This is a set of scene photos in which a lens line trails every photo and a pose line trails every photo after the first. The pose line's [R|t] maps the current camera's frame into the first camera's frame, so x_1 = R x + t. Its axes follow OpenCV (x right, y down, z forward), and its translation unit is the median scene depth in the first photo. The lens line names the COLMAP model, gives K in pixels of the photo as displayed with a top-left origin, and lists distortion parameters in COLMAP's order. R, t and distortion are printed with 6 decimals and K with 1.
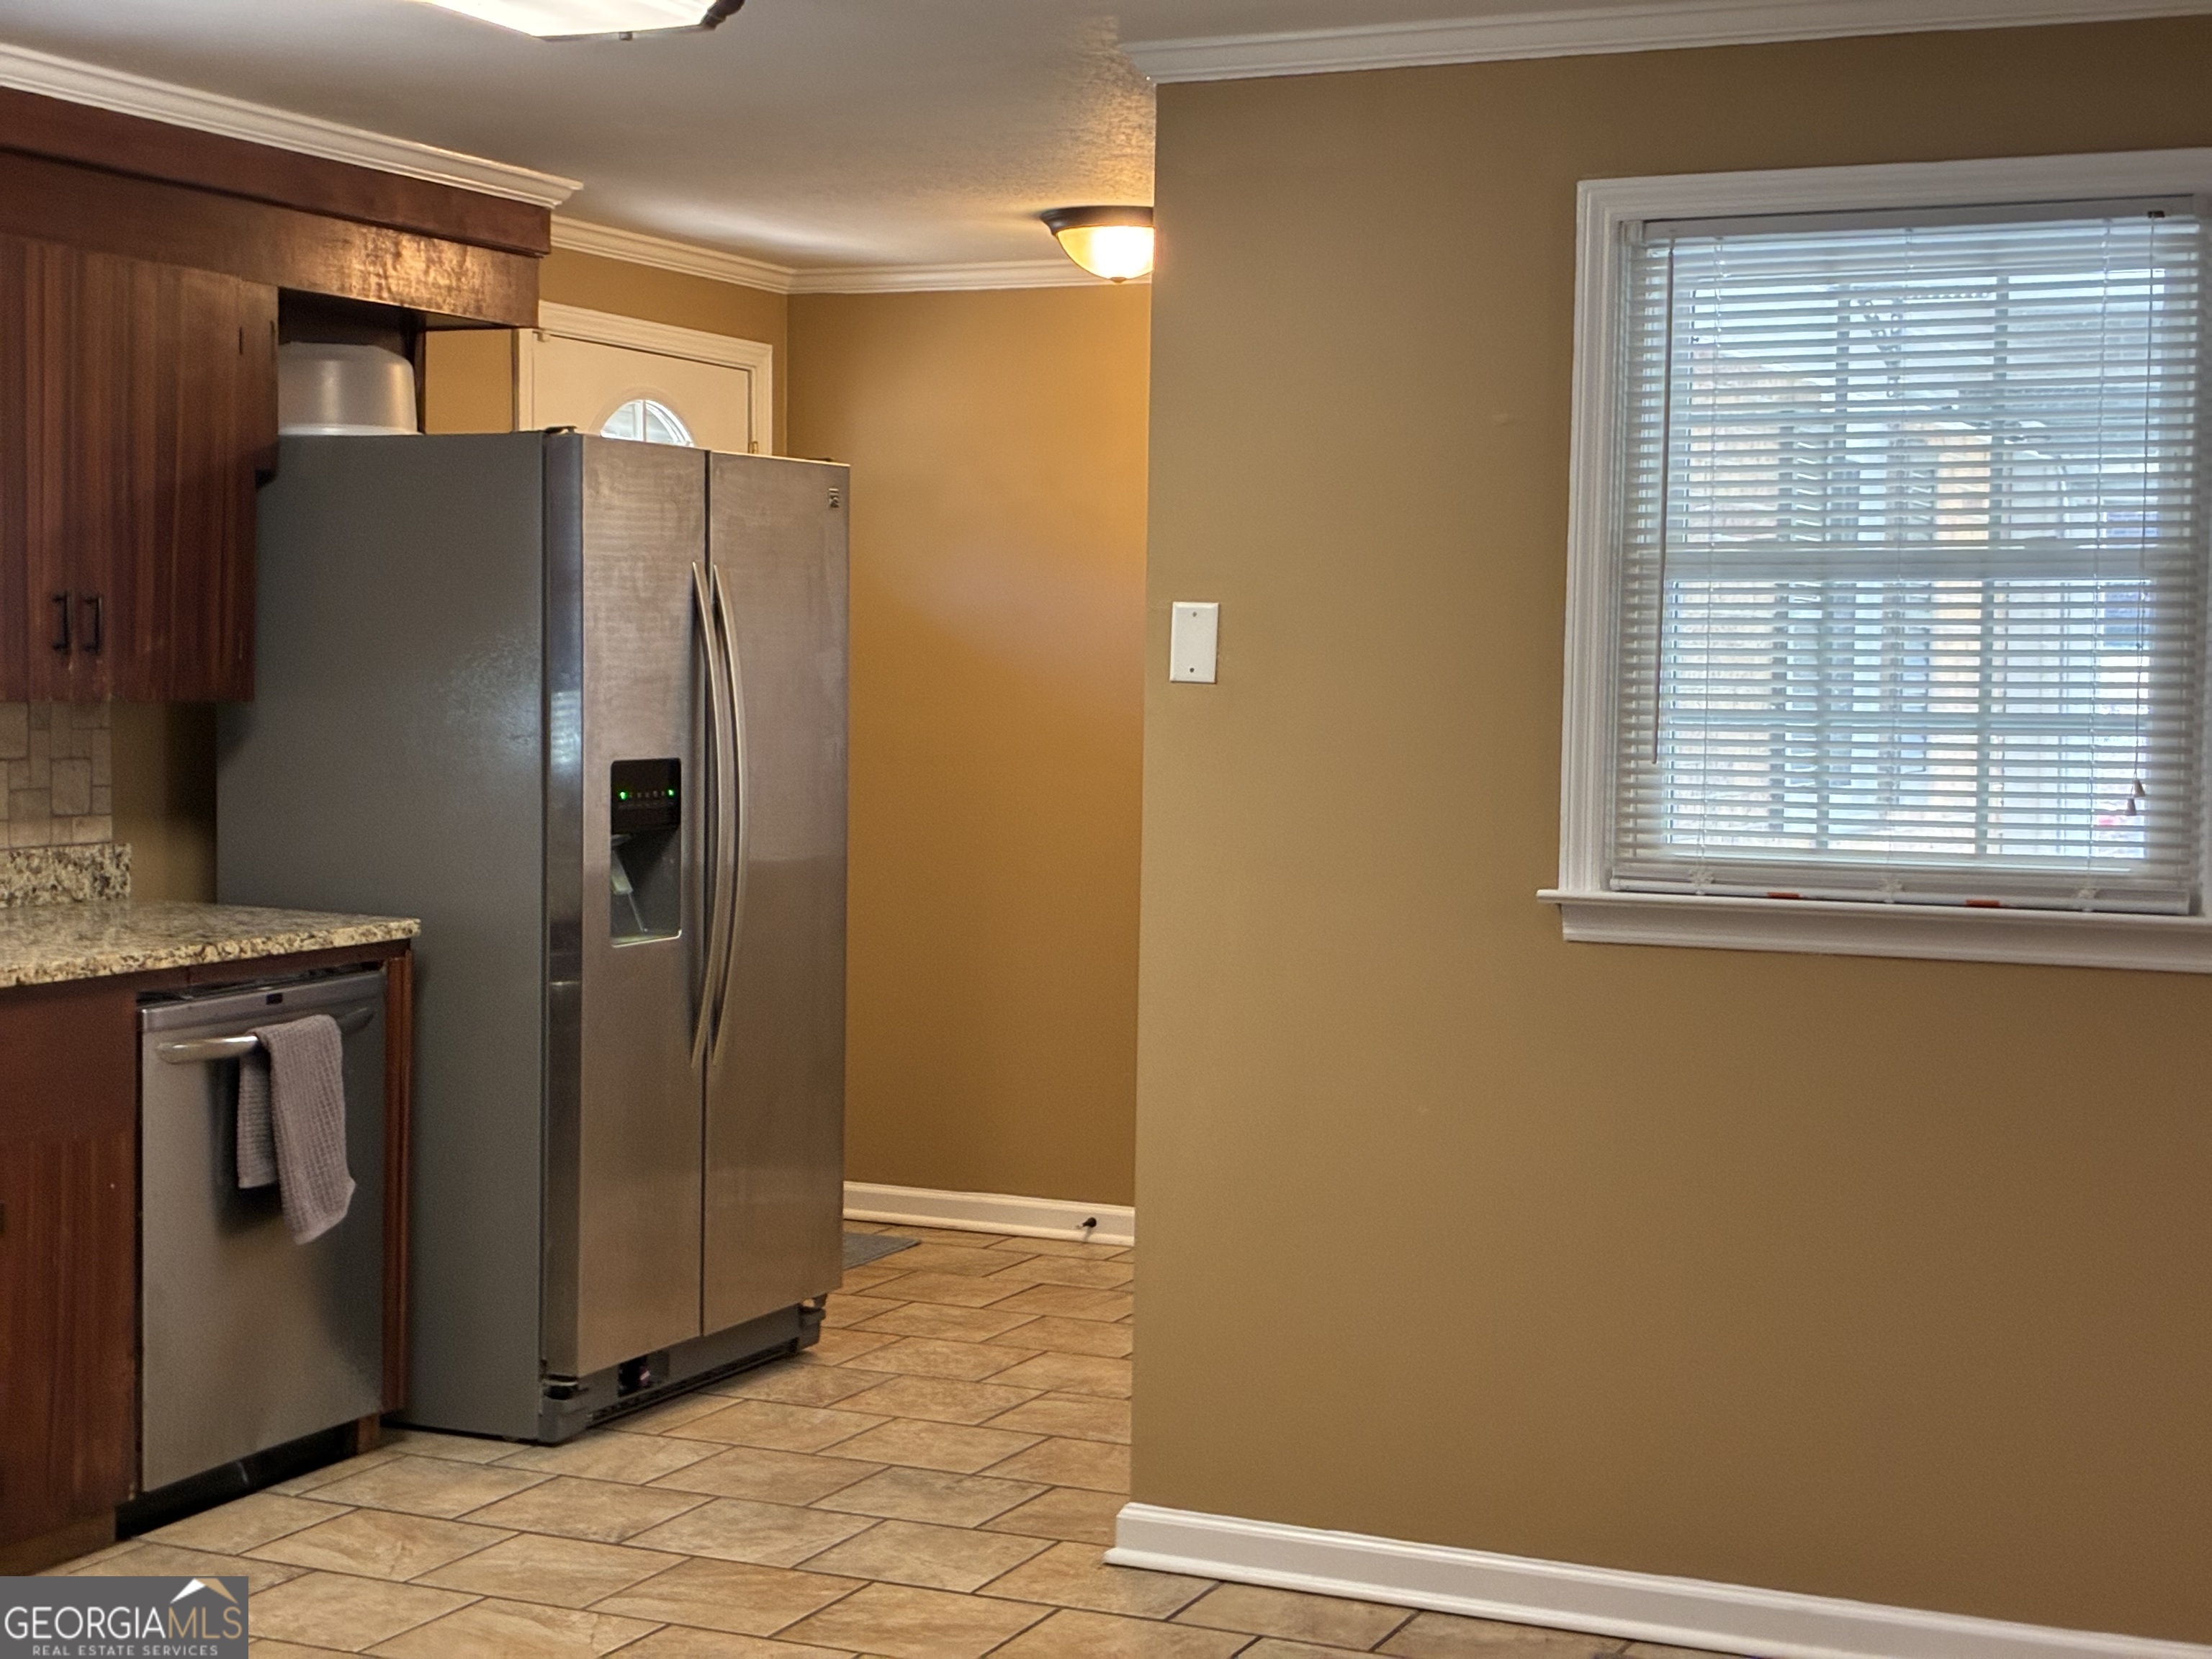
lens RADIAL K [[3333.0, 0, 1102.5], [0, 3333.0, 825.0], [0, 0, 1]] dist [0.254492, -1.153705]
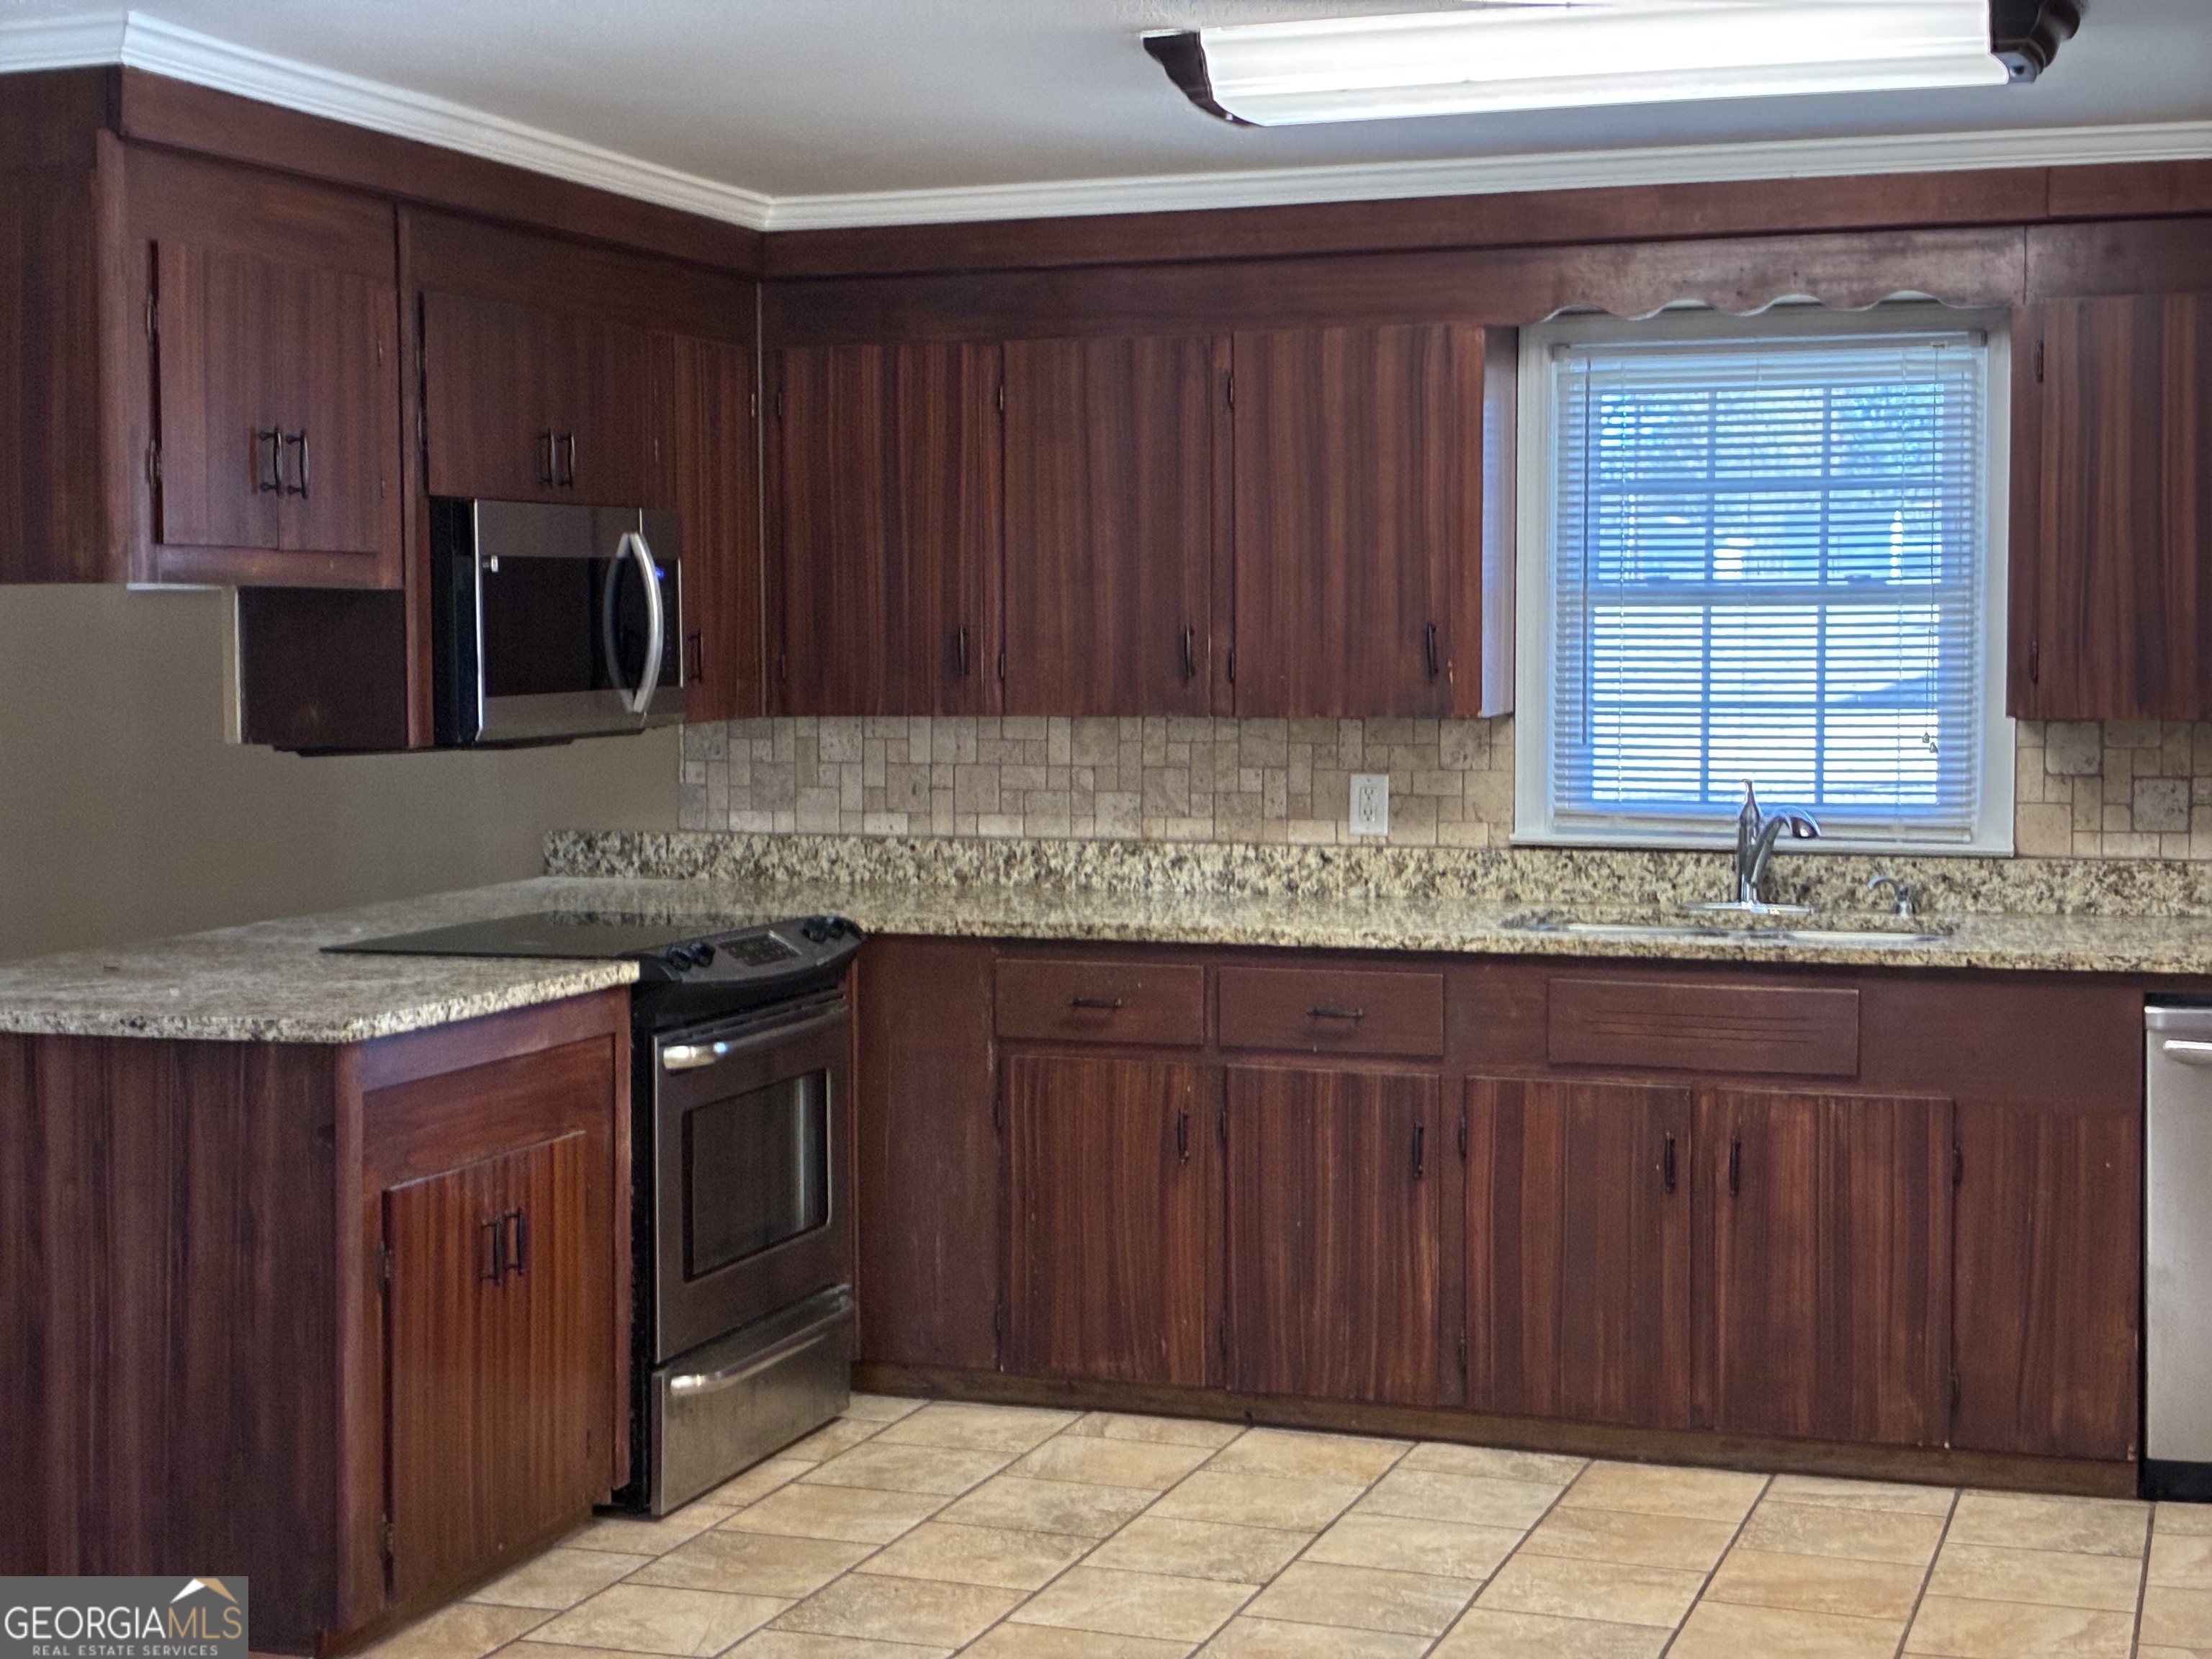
lens RADIAL K [[3333.0, 0, 1102.5], [0, 3333.0, 825.0], [0, 0, 1]] dist [0.254492, -1.153705]
pose [[0.086849, 0.042139, -0.995330, 0.695309], [-0.045373, 0.998236, 0.038303, -0.027419], [0.995188, 0.041835, 0.088607, 0.524622]]
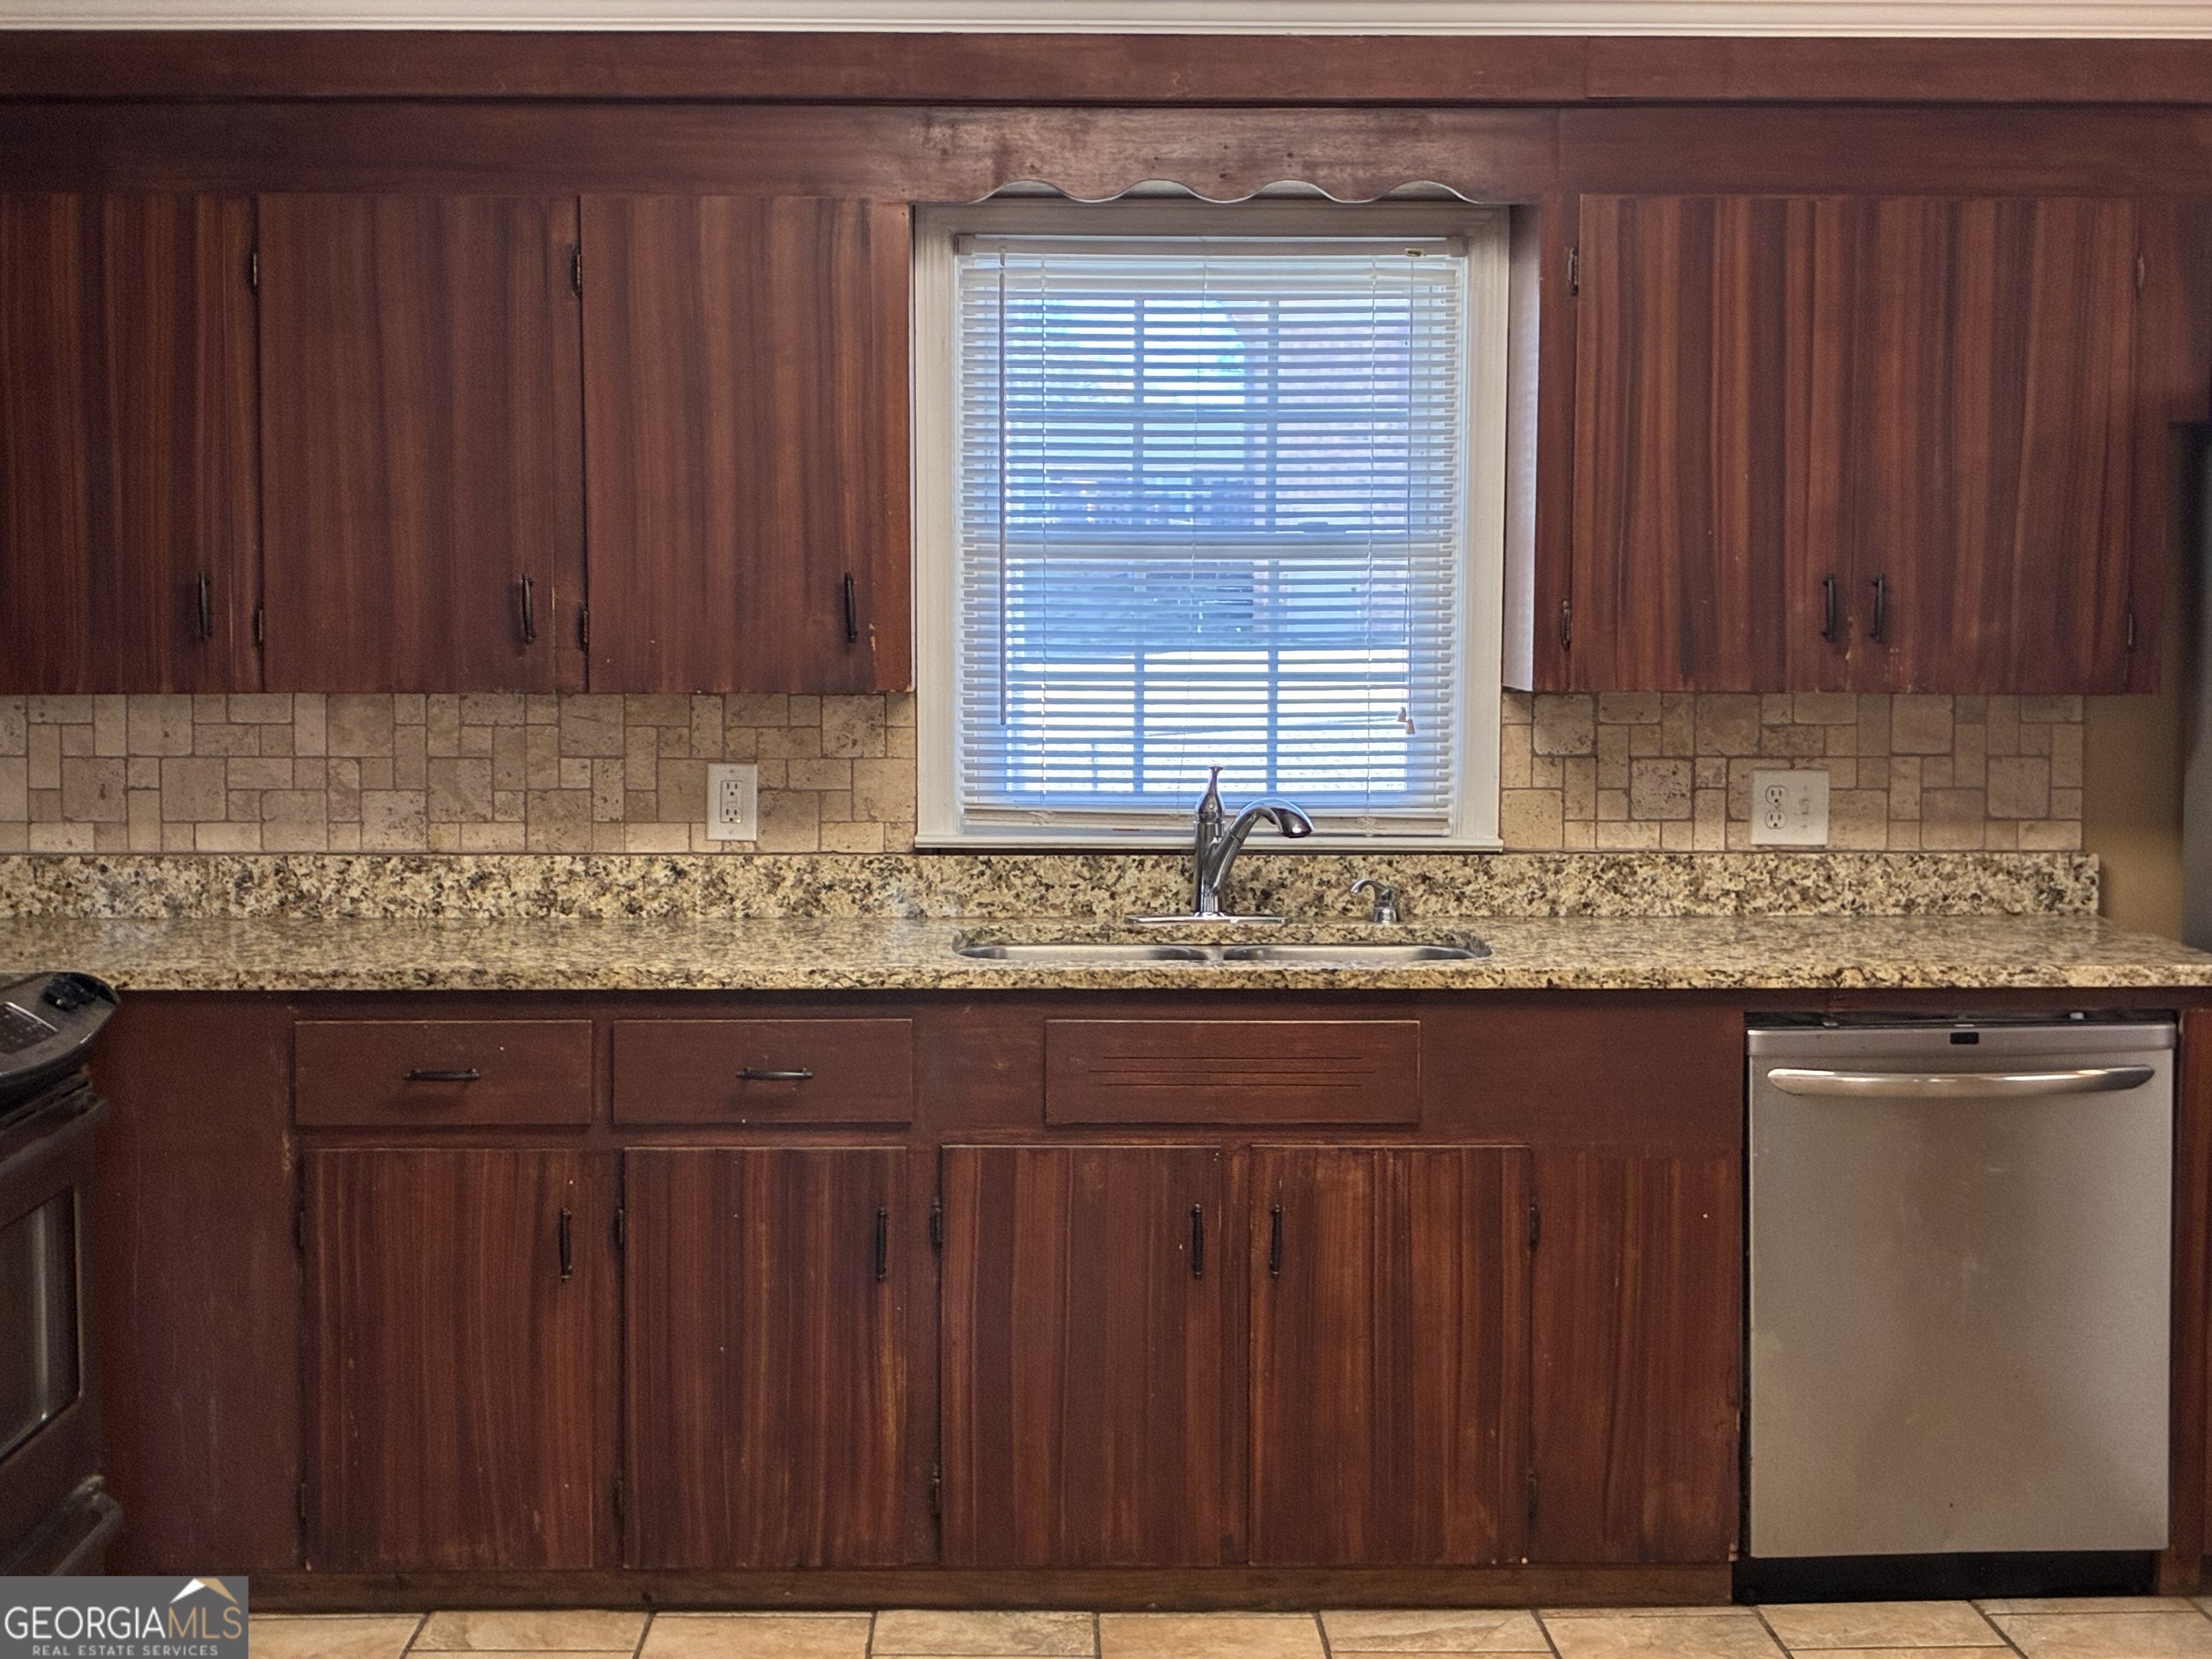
lens RADIAL K [[3333.0, 0, 1102.5], [0, 3333.0, 825.0], [0, 0, 1]] dist [0.254492, -1.153705]
pose [[0.430072, 0.045998, -0.901622, 0.424251], [-0.039016, 0.998715, 0.032341, -0.021947], [0.901951, 0.021269, 0.431314, 0.409775]]
